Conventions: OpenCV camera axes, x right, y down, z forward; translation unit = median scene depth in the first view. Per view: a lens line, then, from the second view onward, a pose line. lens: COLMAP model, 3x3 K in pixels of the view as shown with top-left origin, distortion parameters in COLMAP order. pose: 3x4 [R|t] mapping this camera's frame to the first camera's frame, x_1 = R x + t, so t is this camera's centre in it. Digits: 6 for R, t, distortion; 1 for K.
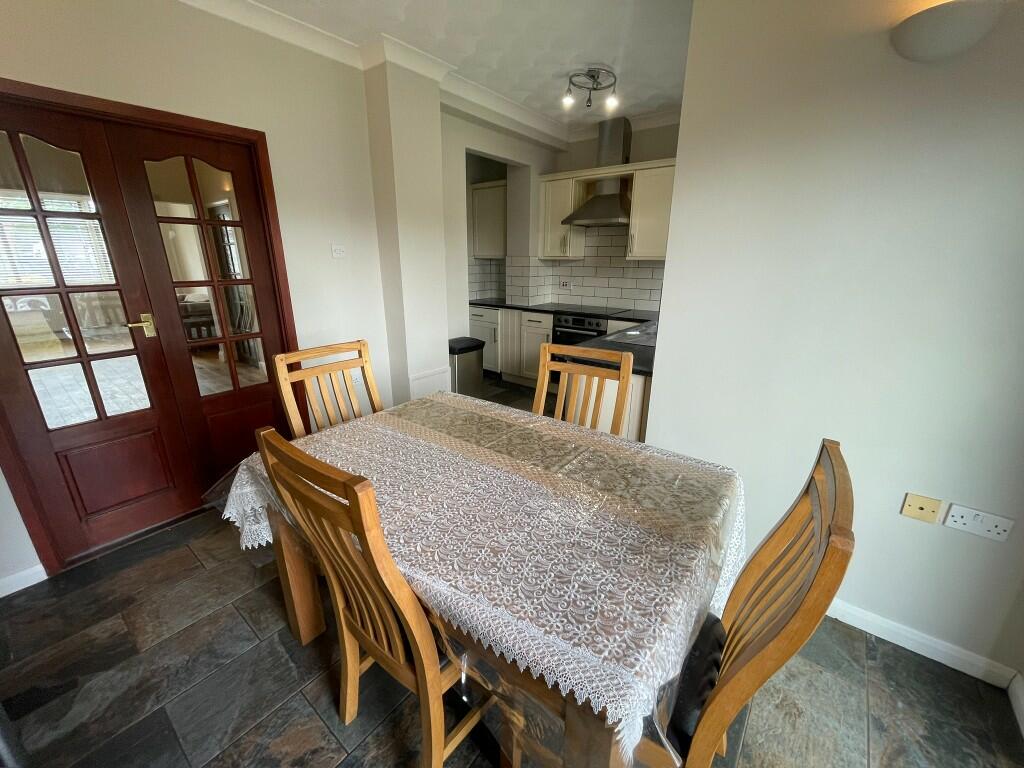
lens RADIAL K [[410.7, 0, 503.4], [0, 410.7, 390.4], [0, 0, 1]] dist [-0.003849, 0.000527]
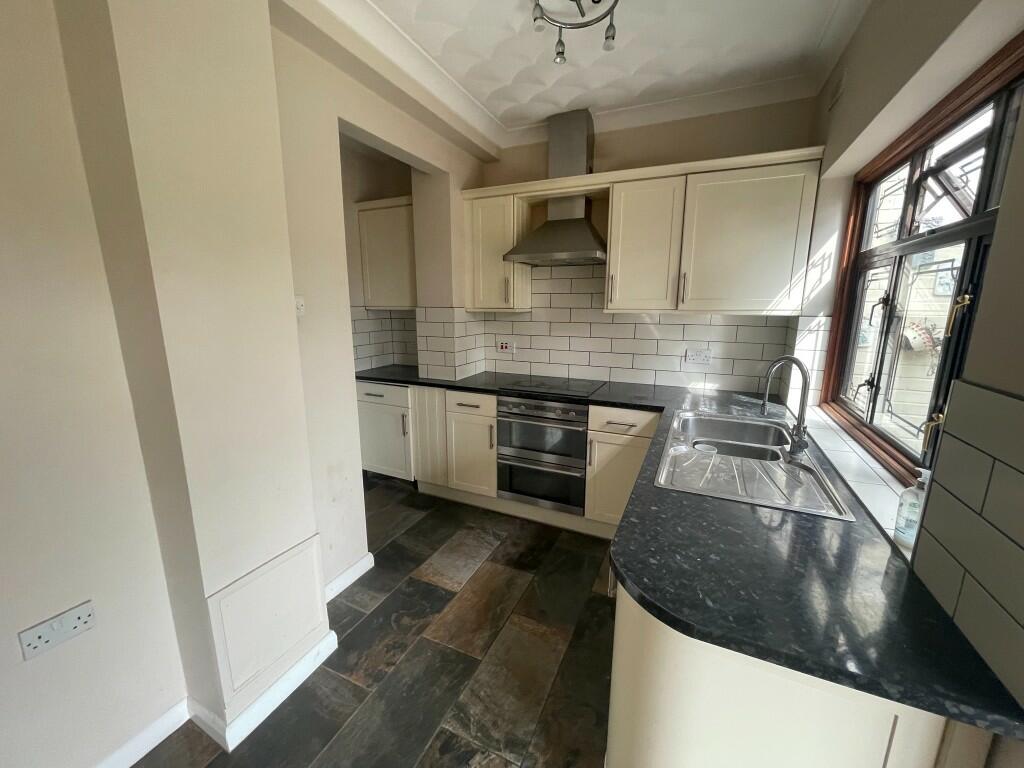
lens RADIAL K [[410.7, 0, 510.0], [0, 410.7, 385.3], [0, 0, 1]] dist [-0.003849, 0.000527]
pose [[0.966908, -0.049252, 0.250327, -0.019035], [0.078668, 0.990936, -0.108892, -0.123034], [-0.242695, 0.124982, 0.962018, 0.358918]]
